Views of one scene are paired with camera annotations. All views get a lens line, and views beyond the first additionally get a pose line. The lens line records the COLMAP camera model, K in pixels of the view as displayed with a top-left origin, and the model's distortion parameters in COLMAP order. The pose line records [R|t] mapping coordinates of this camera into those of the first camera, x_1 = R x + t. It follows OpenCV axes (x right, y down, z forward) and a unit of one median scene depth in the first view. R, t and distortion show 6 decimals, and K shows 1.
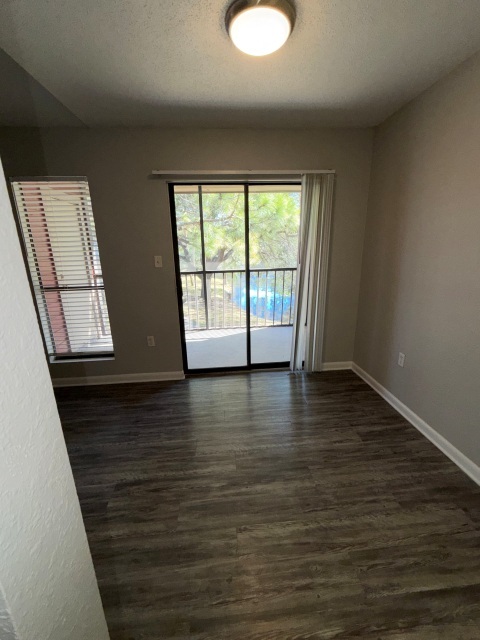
lens RADIAL K [[275.7, 0, 240.0], [0, 275.7, 320.0], [0, 0, 1]] dist [-0.001766, -0.000491]
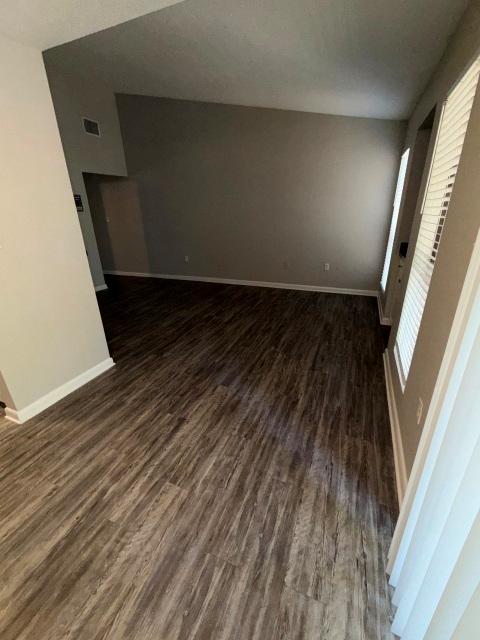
lens RADIAL K [[275.7, 0, 240.0], [0, 275.7, 320.0], [0, 0, 1]] dist [-0.001766, -0.000491]
pose [[-0.457252, 0.360318, -0.813075, 0.255753], [-0.202713, 0.847955, 0.489776, -0.391434], [0.865926, 0.388772, -0.314688, 1.432976]]
